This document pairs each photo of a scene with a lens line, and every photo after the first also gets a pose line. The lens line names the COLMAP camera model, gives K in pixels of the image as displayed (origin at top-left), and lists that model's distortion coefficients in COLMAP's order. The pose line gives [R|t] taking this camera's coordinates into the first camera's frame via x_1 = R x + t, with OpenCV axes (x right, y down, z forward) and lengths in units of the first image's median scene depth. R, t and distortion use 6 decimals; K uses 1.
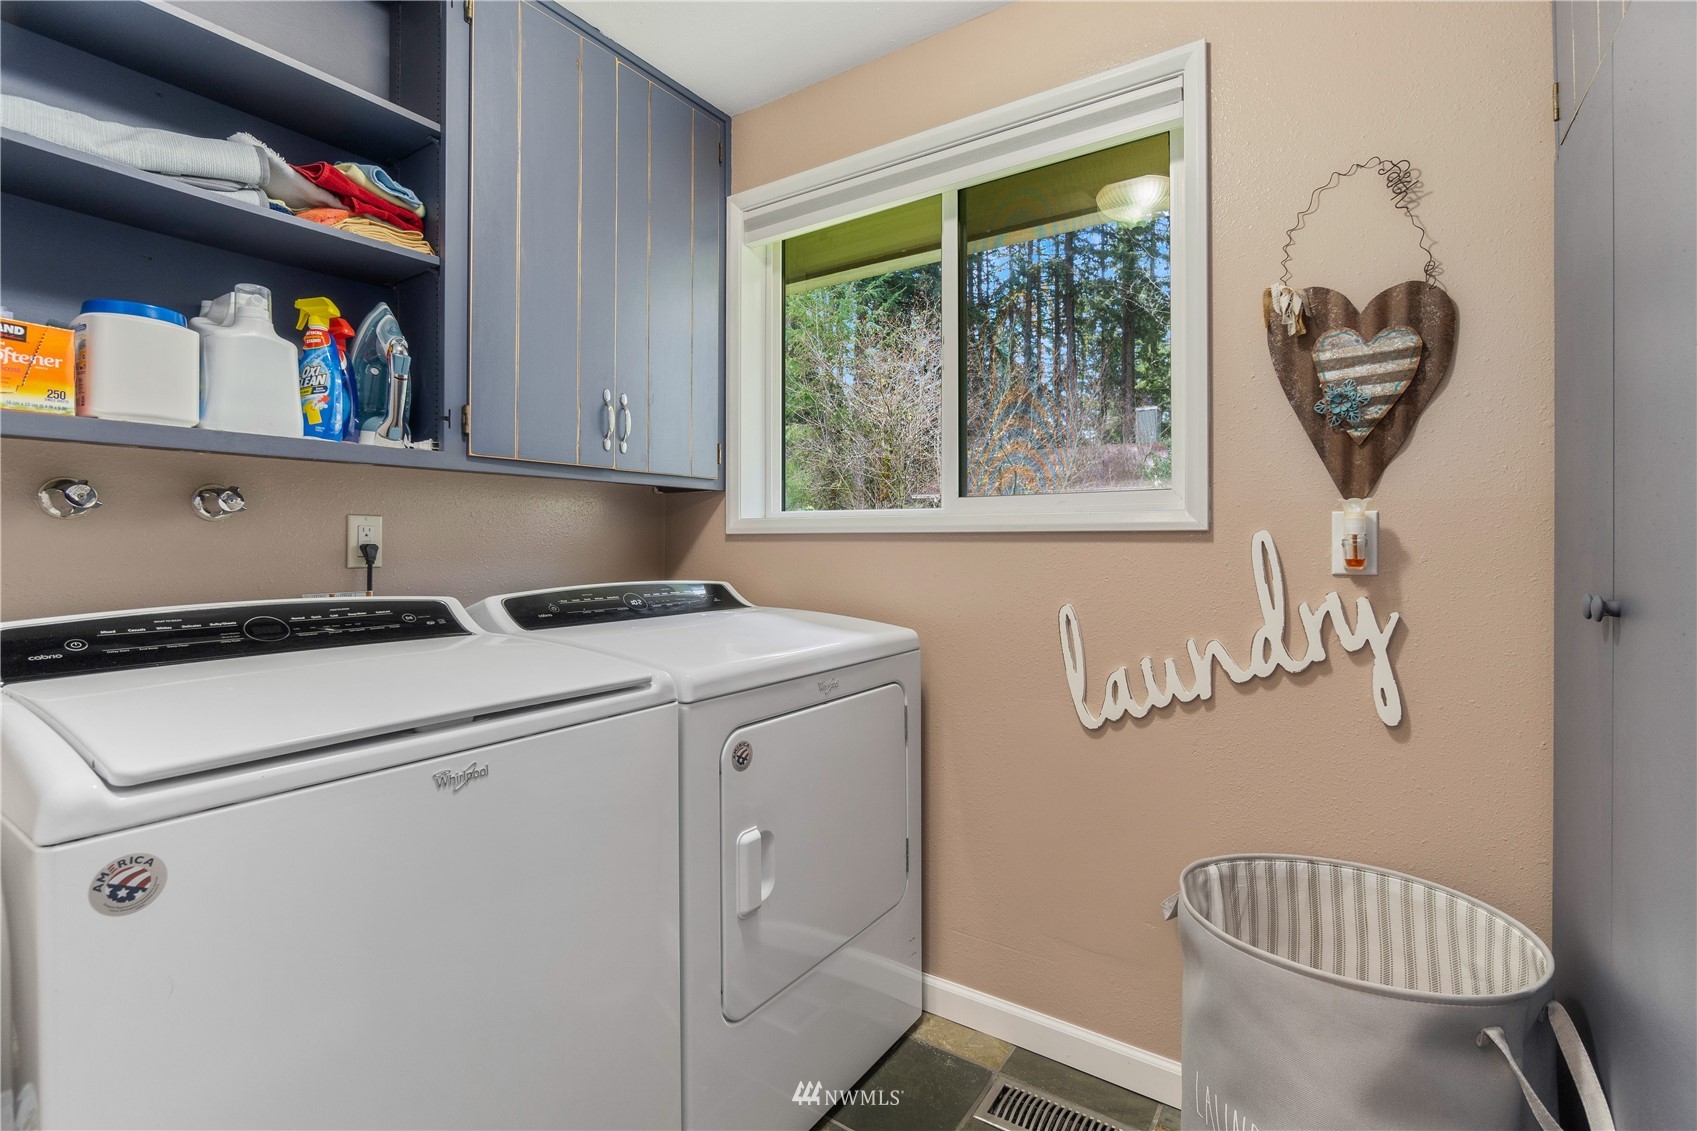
lens RADIAL K [[786.4, 0, 850.7], [0, 786.4, 539.1], [0, 0, 1]] dist [-0.002086, 0.000043]
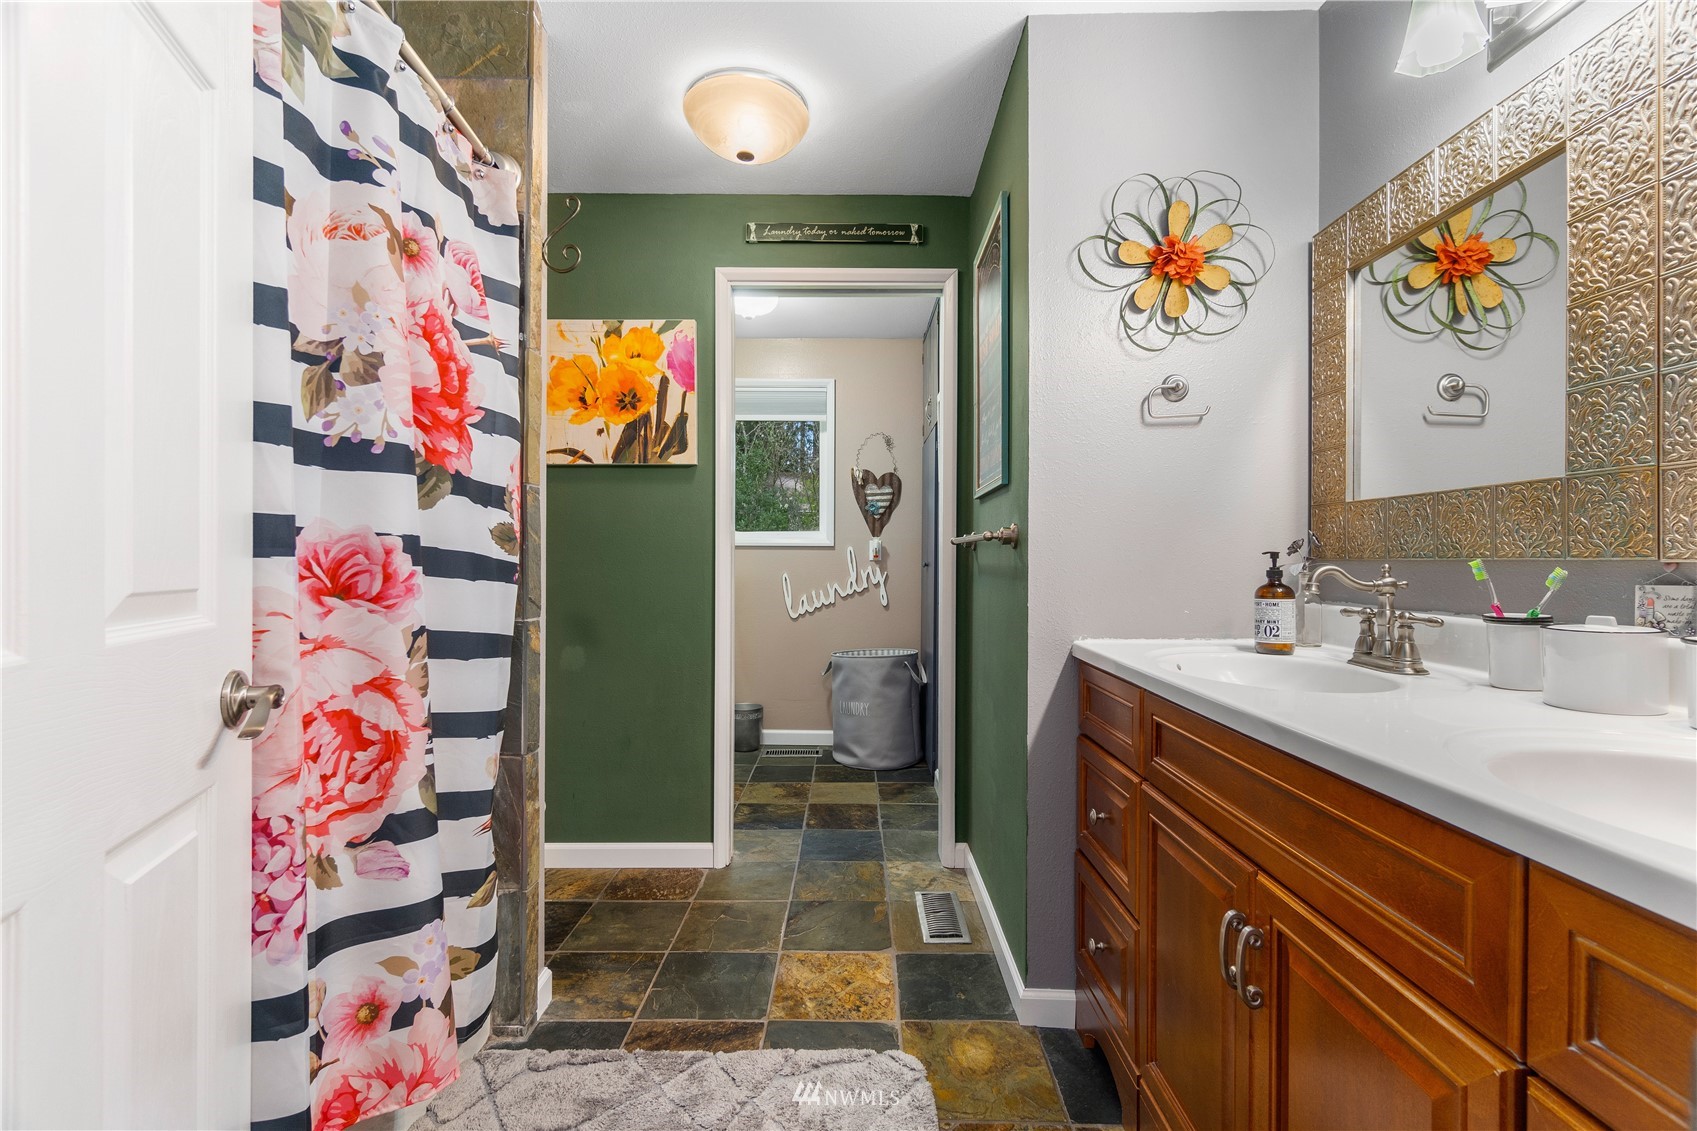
lens RADIAL K [[742.6, 0, 848.5], [0, 742.6, 565.5], [0, 0, 1]] dist [-0.000242, -0.001140]
pose [[0.833420, -0.000062, 0.552640, -1.129913], [-0.006845, 0.999922, 0.010434, 0.034617], [-0.552598, -0.012478, 0.833355, -1.471916]]
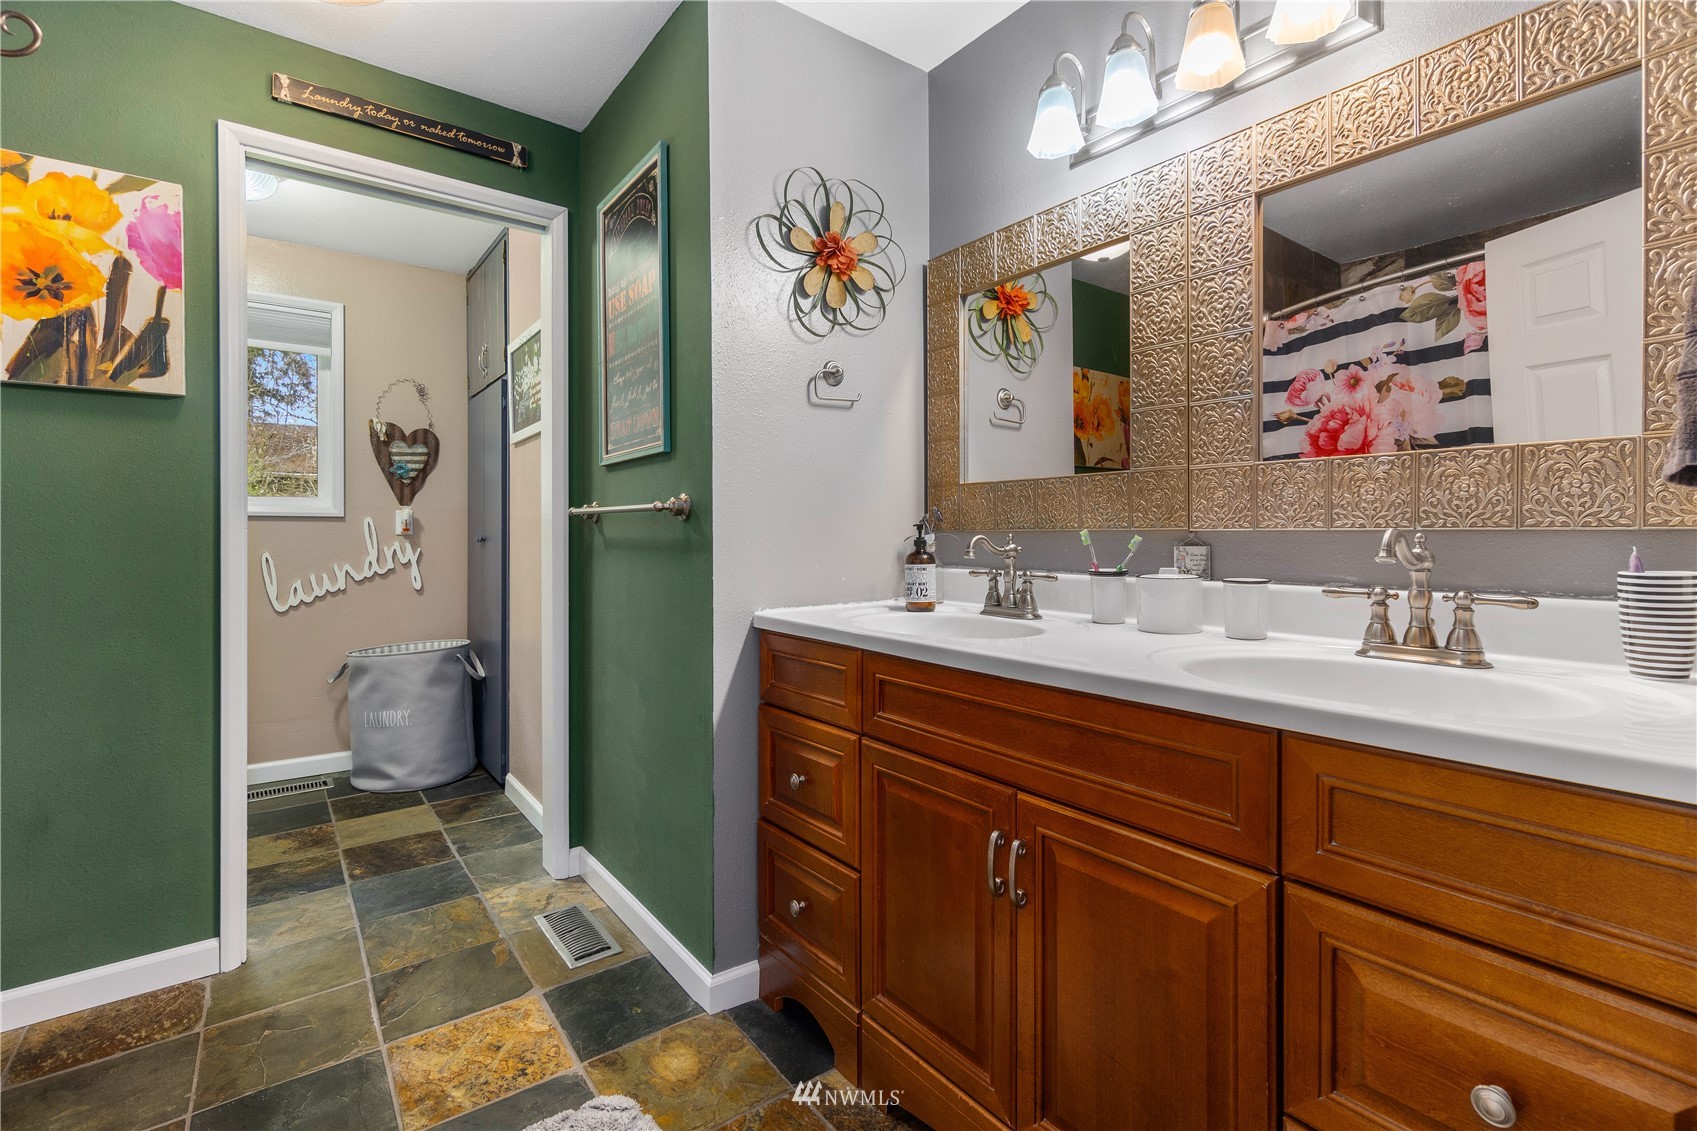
lens RADIAL K [[758.9, 0, 844.0], [0, 758.9, 537.0], [0, 0, 1]] dist [0.001374, -0.000480]
pose [[0.331834, -0.002601, 0.943334, -1.270081], [-0.002814, 0.999989, 0.003747, 0.038942], [-0.943334, -0.003898, 0.331823, -1.234570]]
